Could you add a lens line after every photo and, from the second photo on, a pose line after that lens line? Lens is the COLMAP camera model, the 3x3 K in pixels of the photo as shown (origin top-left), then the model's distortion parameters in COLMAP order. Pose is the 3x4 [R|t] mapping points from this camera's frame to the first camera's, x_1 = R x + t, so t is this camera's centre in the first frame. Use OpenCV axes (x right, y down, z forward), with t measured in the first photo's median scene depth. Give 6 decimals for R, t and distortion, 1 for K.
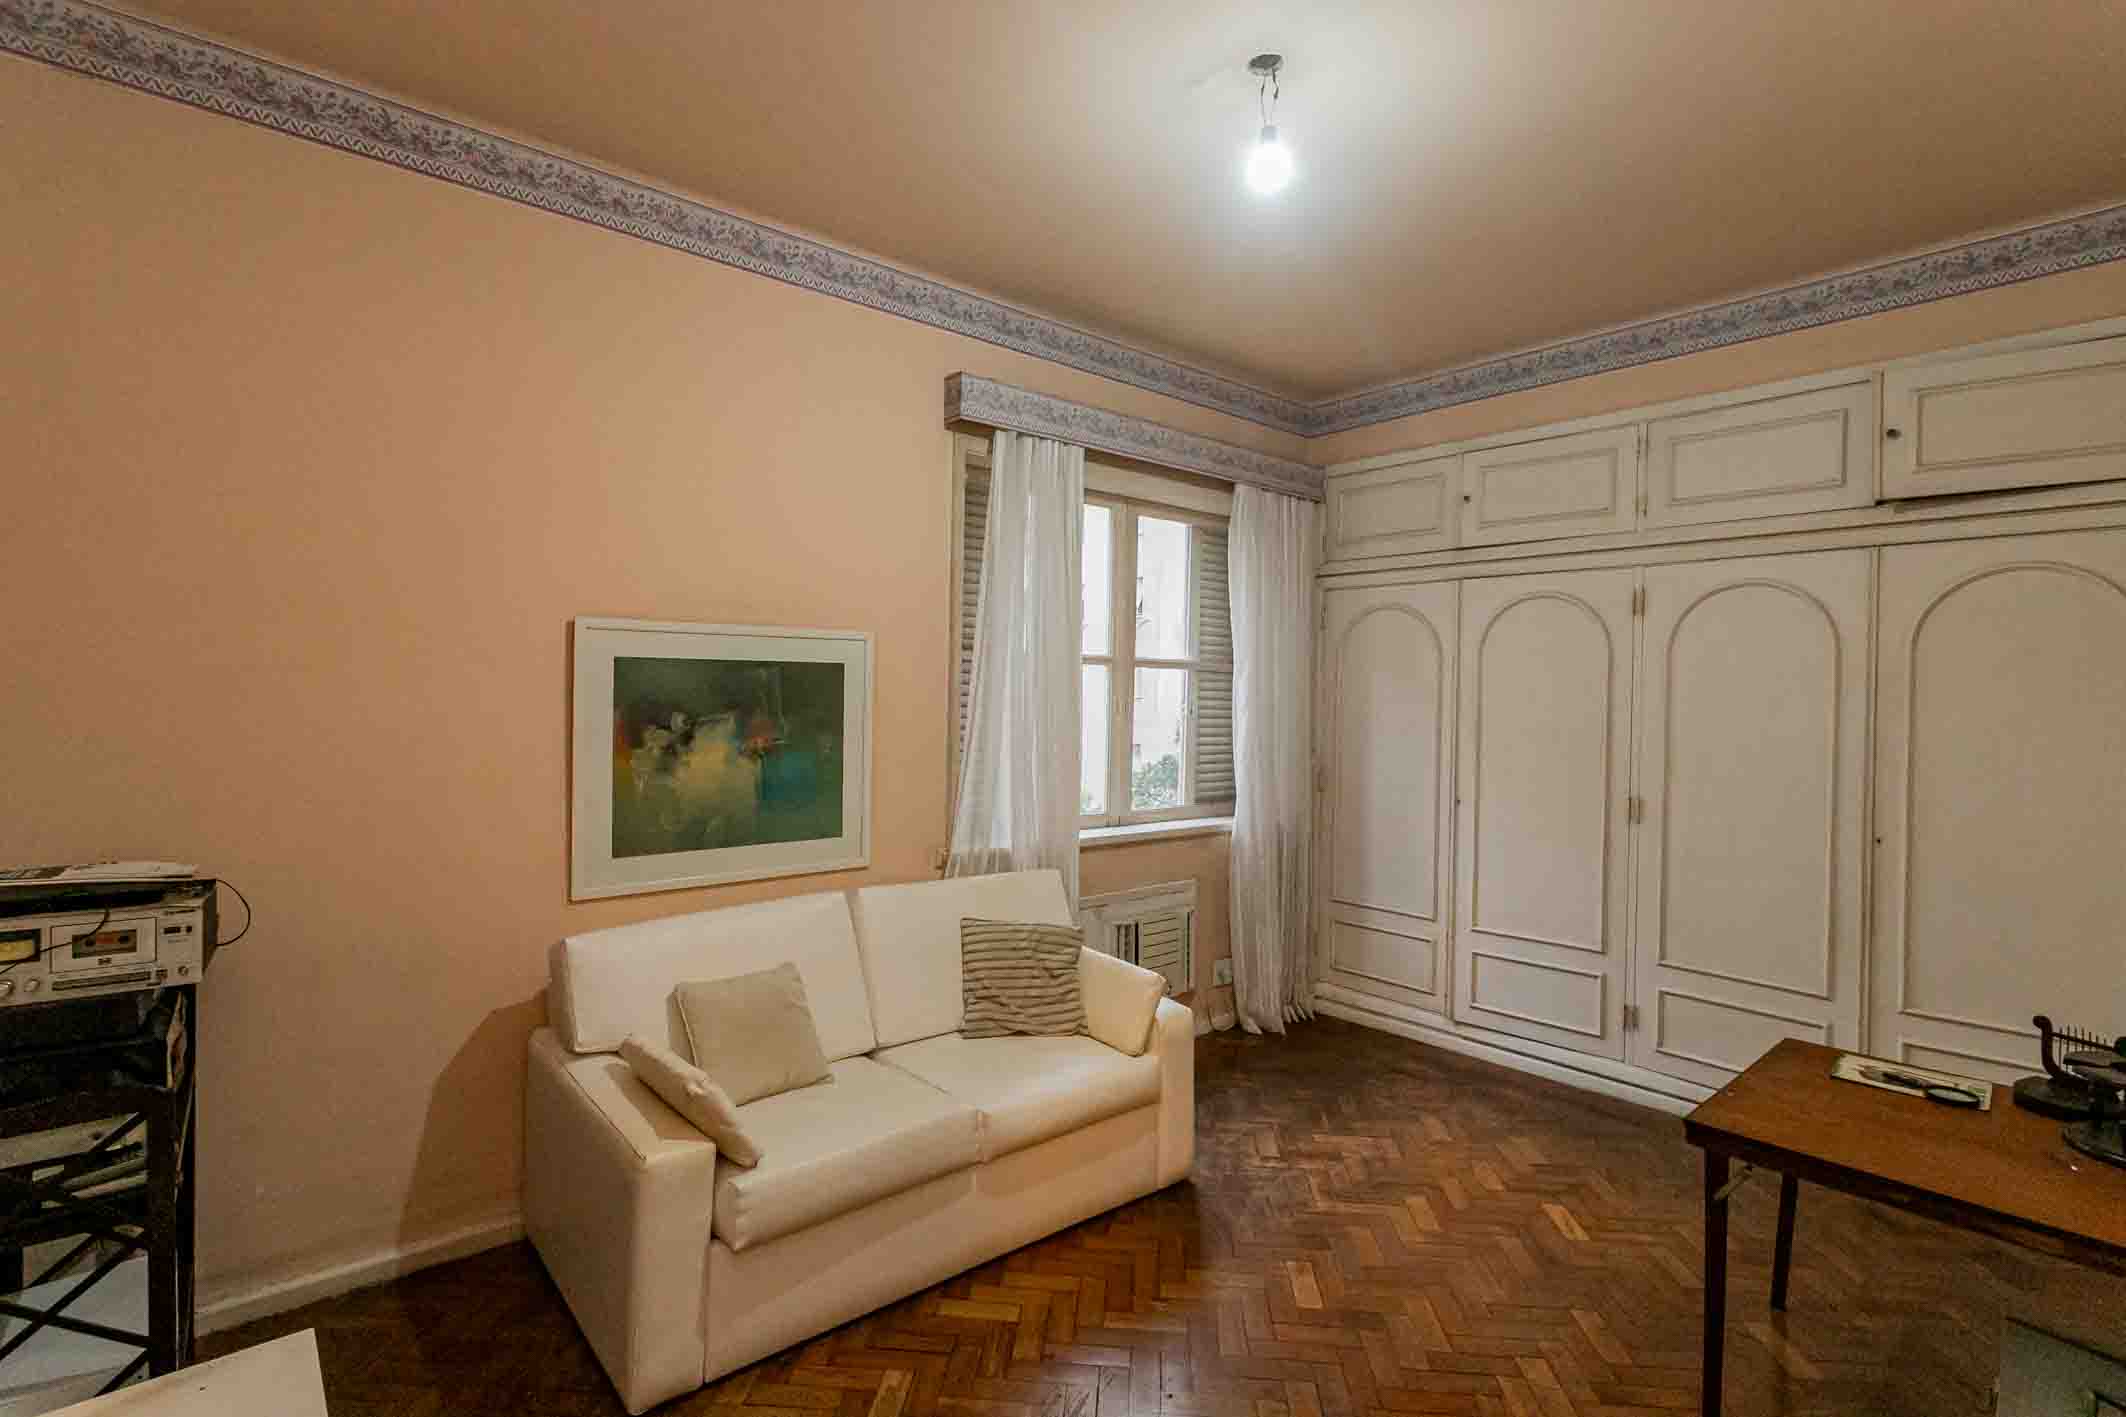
lens RADIAL K [[997.0, 0, 1063.9], [0, 997.0, 698.8], [0, 0, 1]] dist [-0.000589, 0.000795]
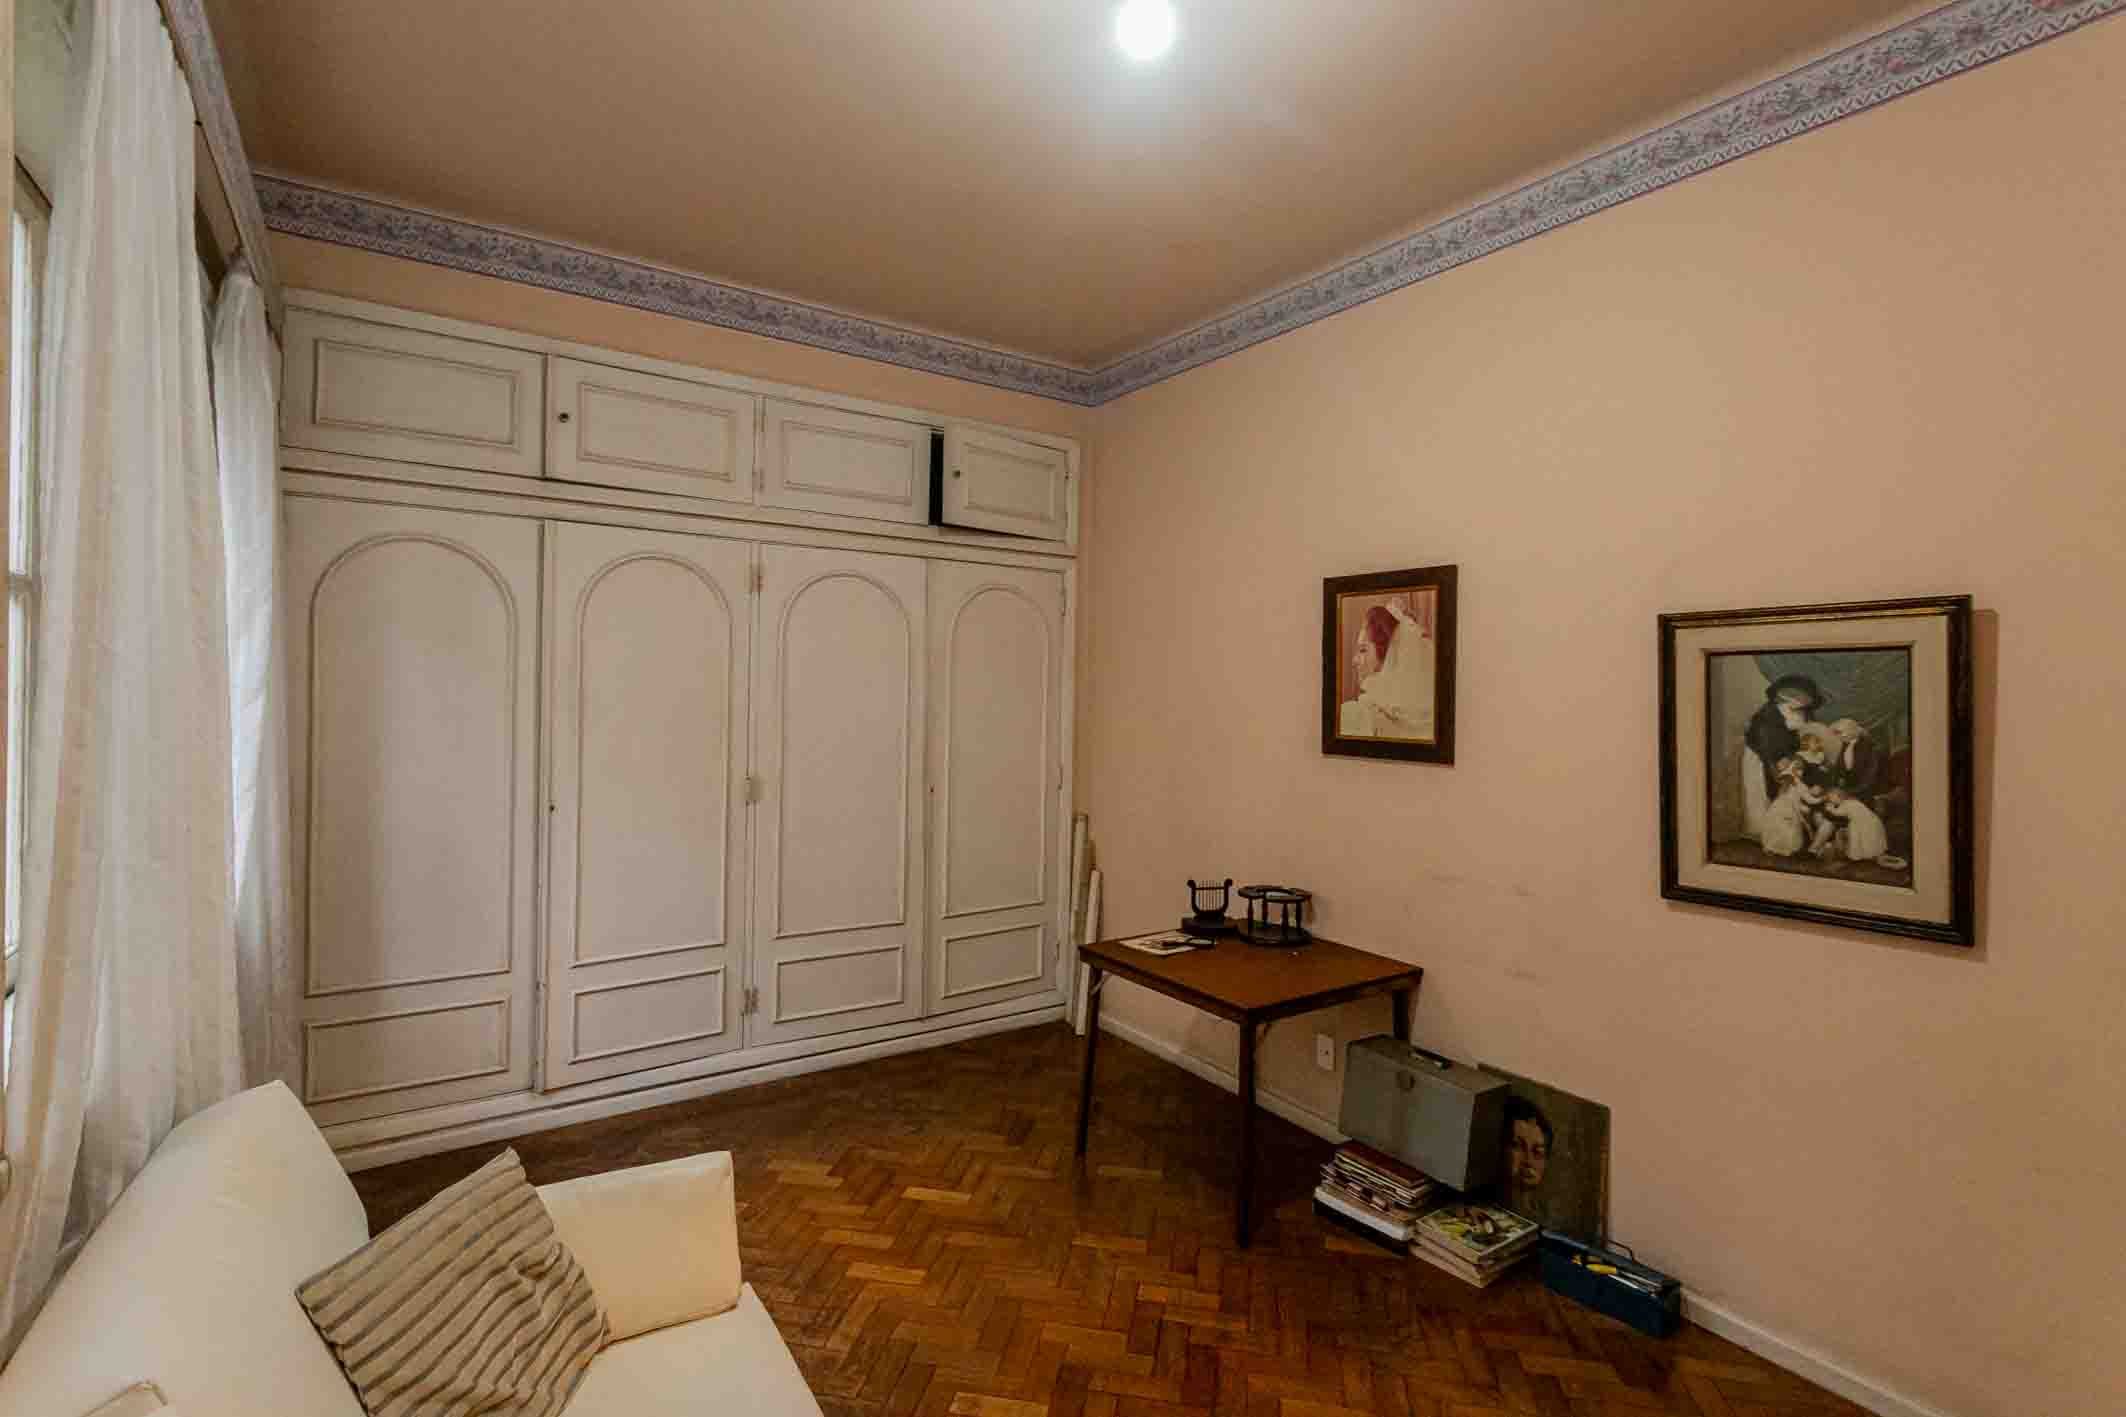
lens RADIAL K [[994.5, 0, 1073.9], [0, 994.5, 702.4], [0, 0, 1]] dist [-0.002779, -0.000335]
pose [[0.109749, -0.029861, 0.993511, -0.398693], [-0.014152, 0.999400, 0.031601, -0.011387], [-0.993859, -0.017529, 0.109261, 0.636197]]
